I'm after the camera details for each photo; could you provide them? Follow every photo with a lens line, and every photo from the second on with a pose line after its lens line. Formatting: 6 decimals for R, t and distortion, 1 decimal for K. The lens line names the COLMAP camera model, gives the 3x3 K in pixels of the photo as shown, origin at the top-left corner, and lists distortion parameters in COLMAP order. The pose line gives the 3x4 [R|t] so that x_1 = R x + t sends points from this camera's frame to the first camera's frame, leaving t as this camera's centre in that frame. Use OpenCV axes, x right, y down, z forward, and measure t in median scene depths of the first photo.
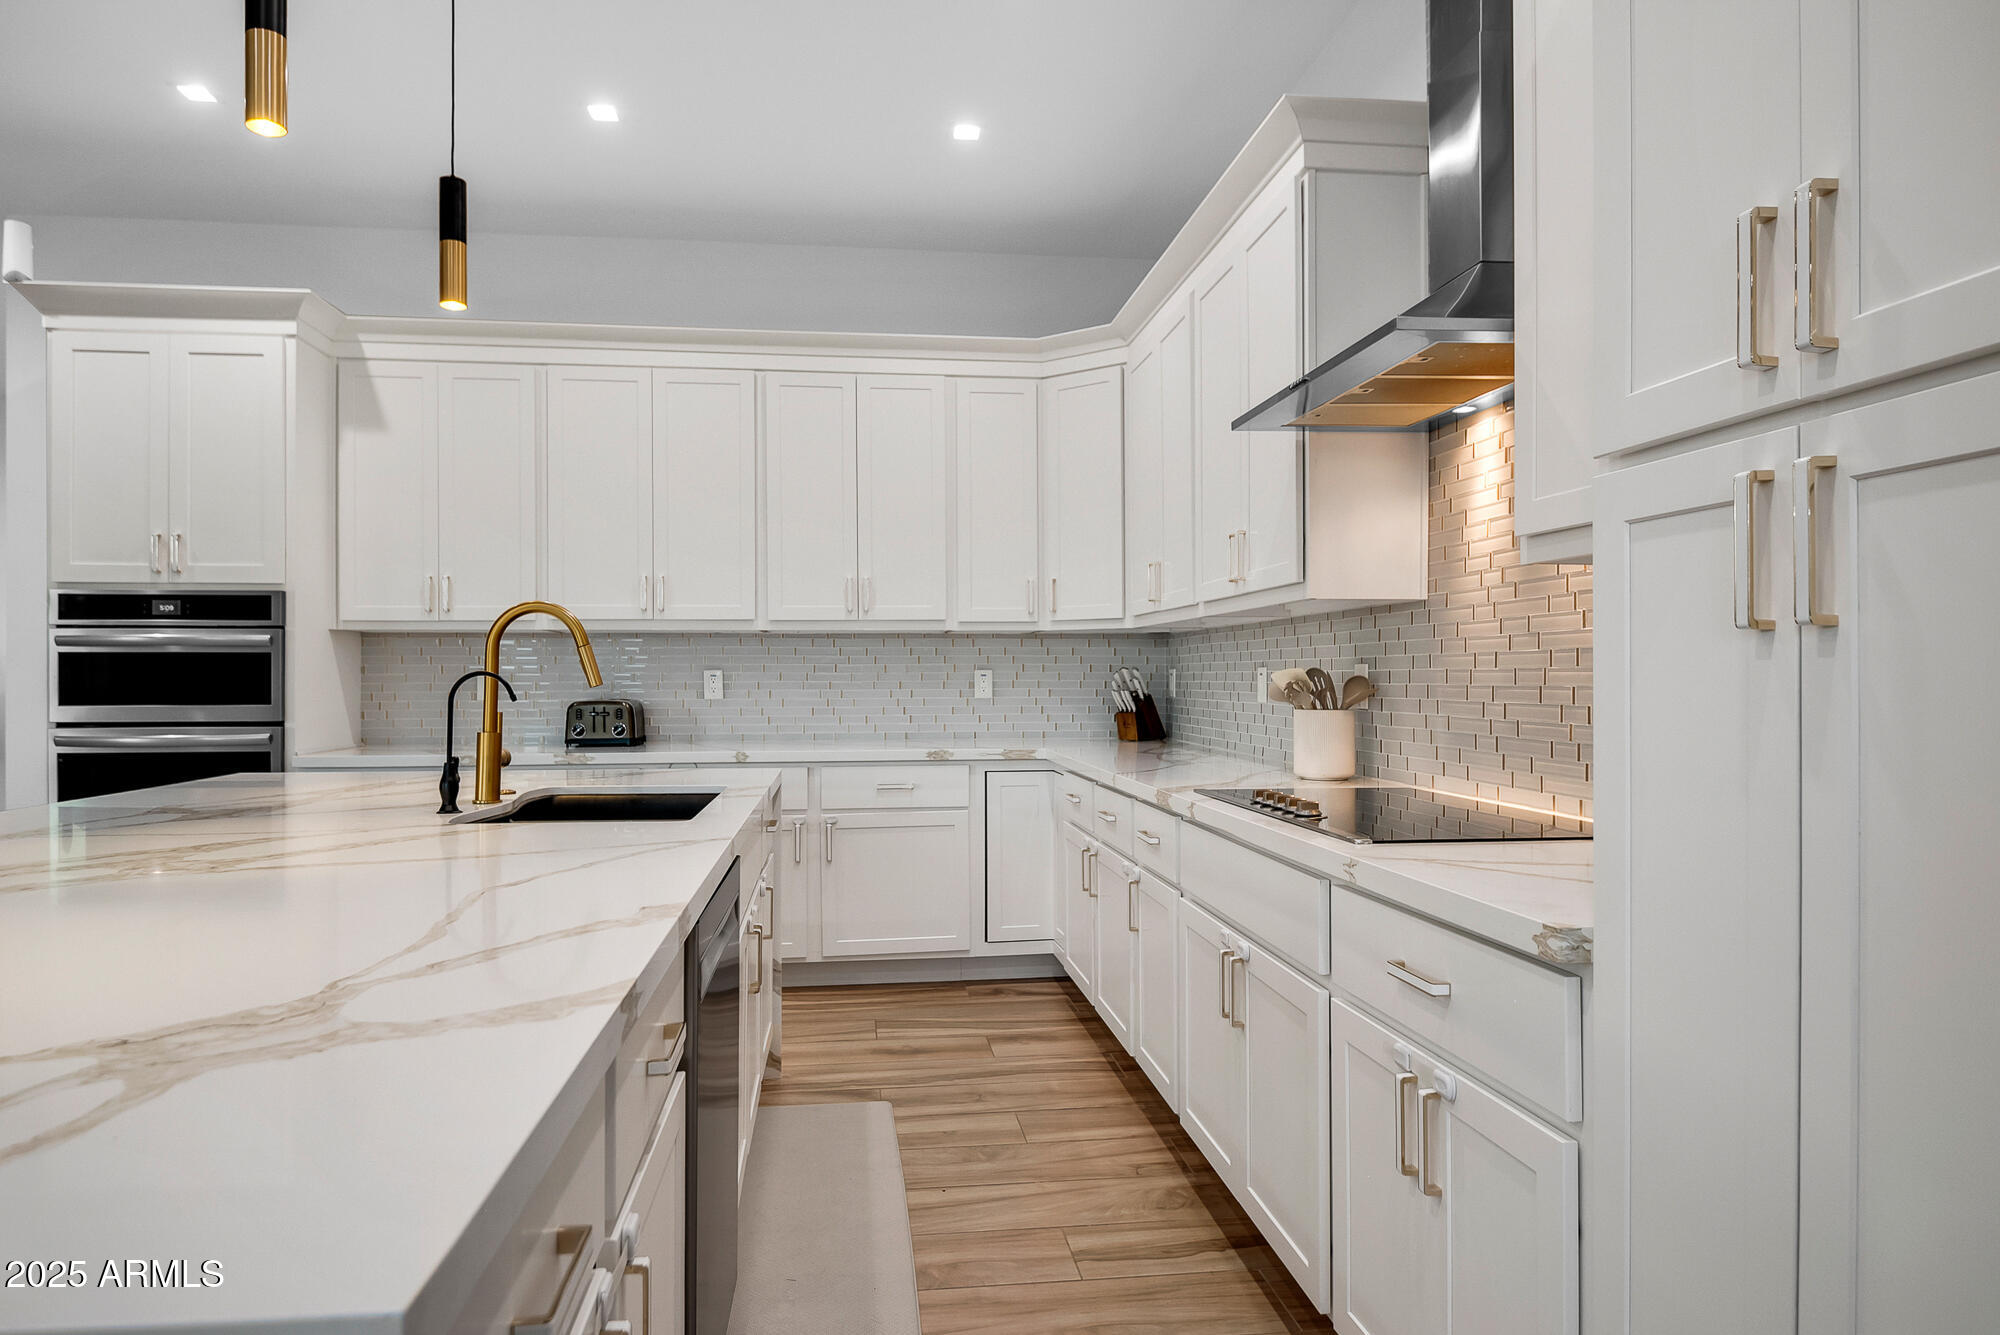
lens RADIAL K [[1190.4, 0, 999.4], [0, 1190.4, 680.0], [0, 0, 1]] dist [-0.002221, -0.000092]
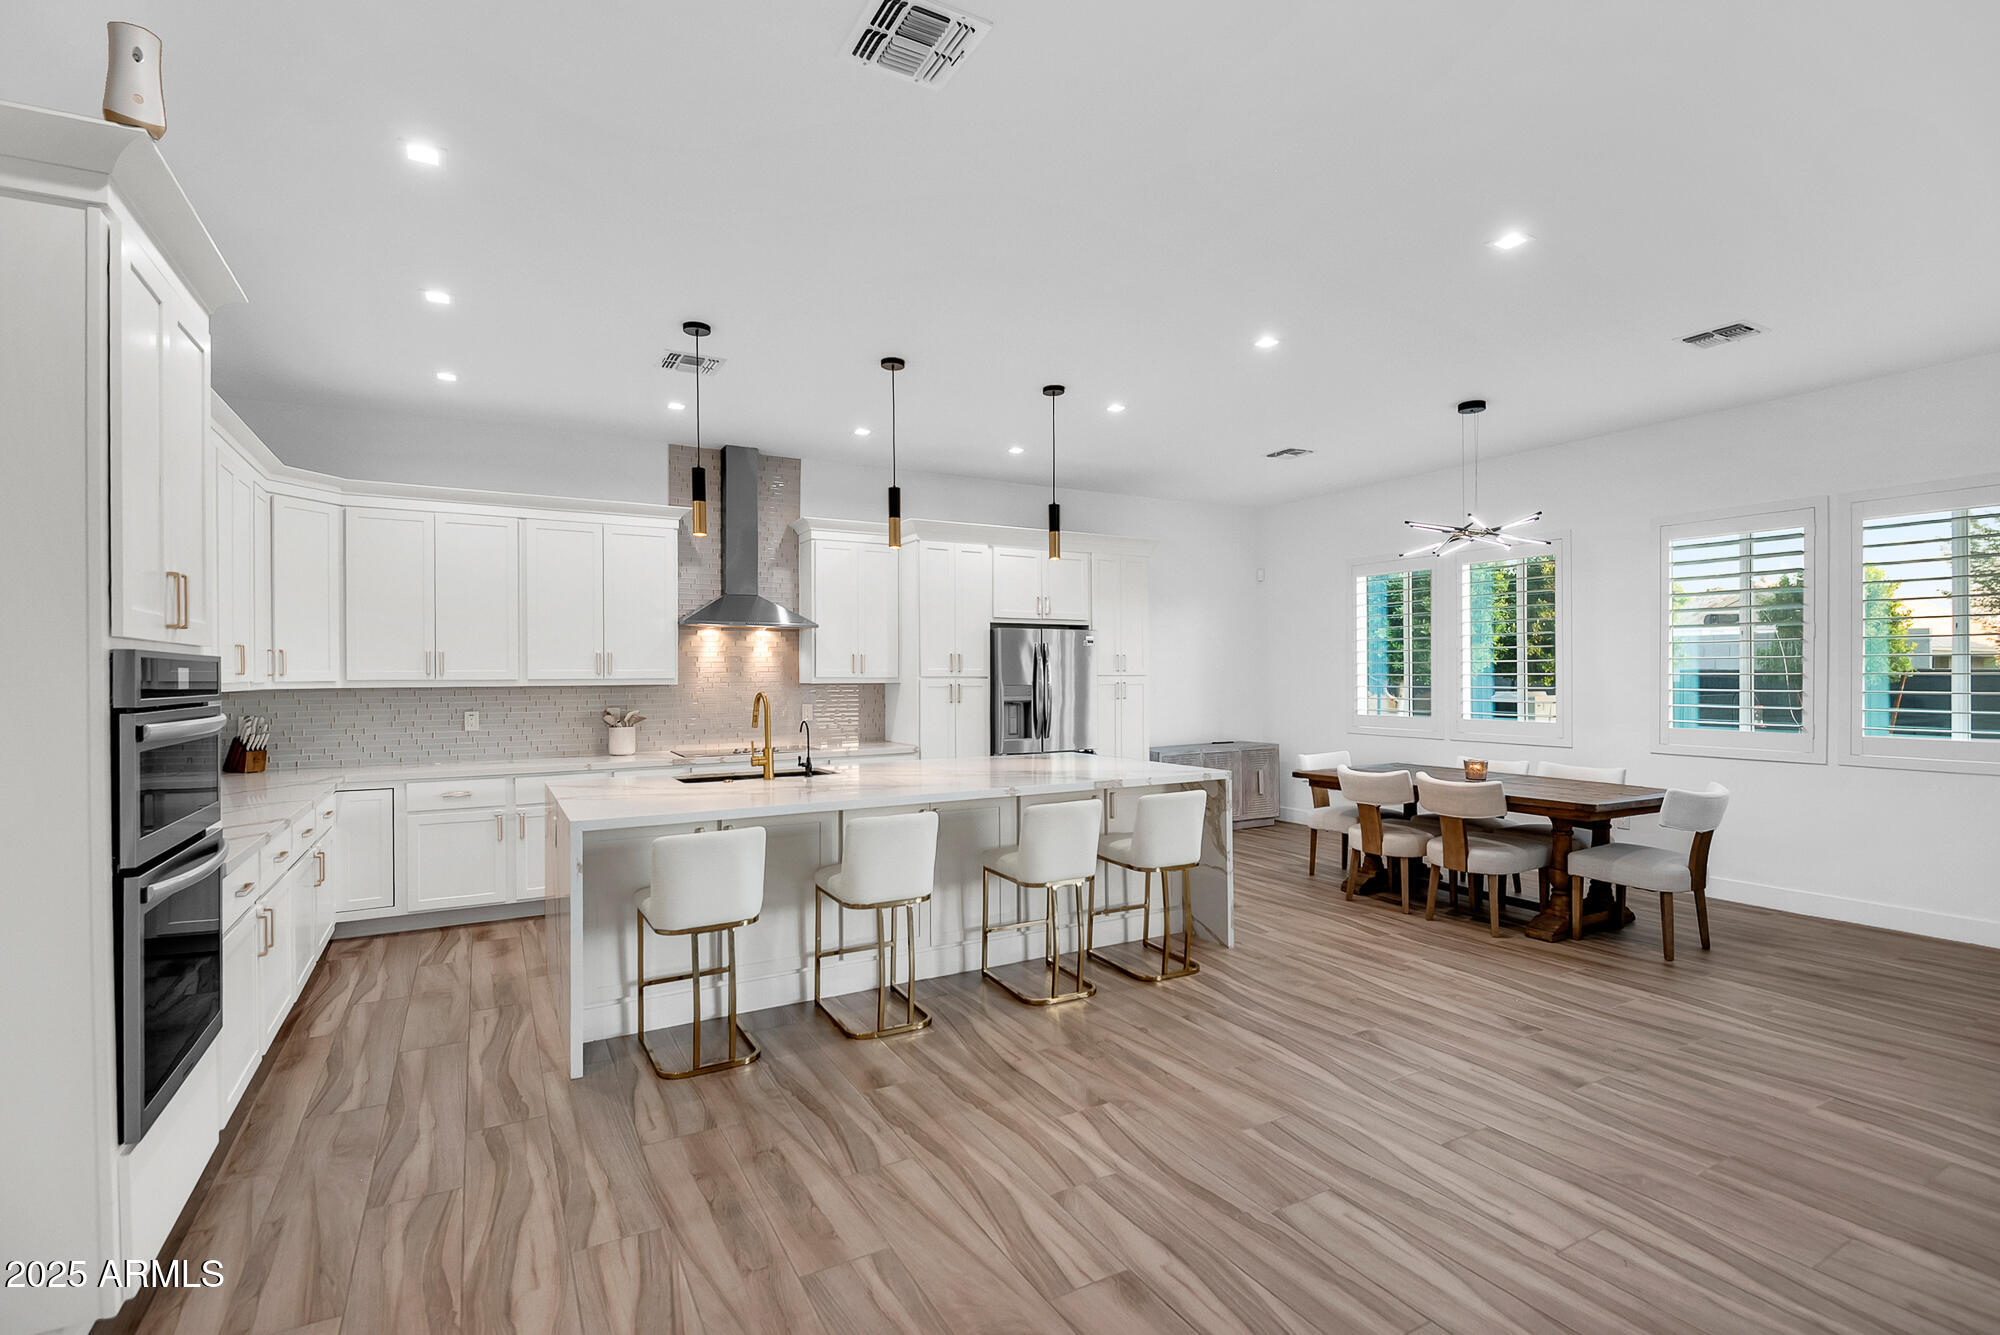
lens RADIAL K [[929.3, 0, 999.2], [0, 929.3, 673.7], [0, 0, 1]] dist [0.000511, 0.000038]
pose [[-0.375889, 0.004760, 0.926652, -1.509941], [-0.000479, 0.999986, -0.005331, -0.056757], [-0.926664, -0.002448, -0.375882, 0.857796]]
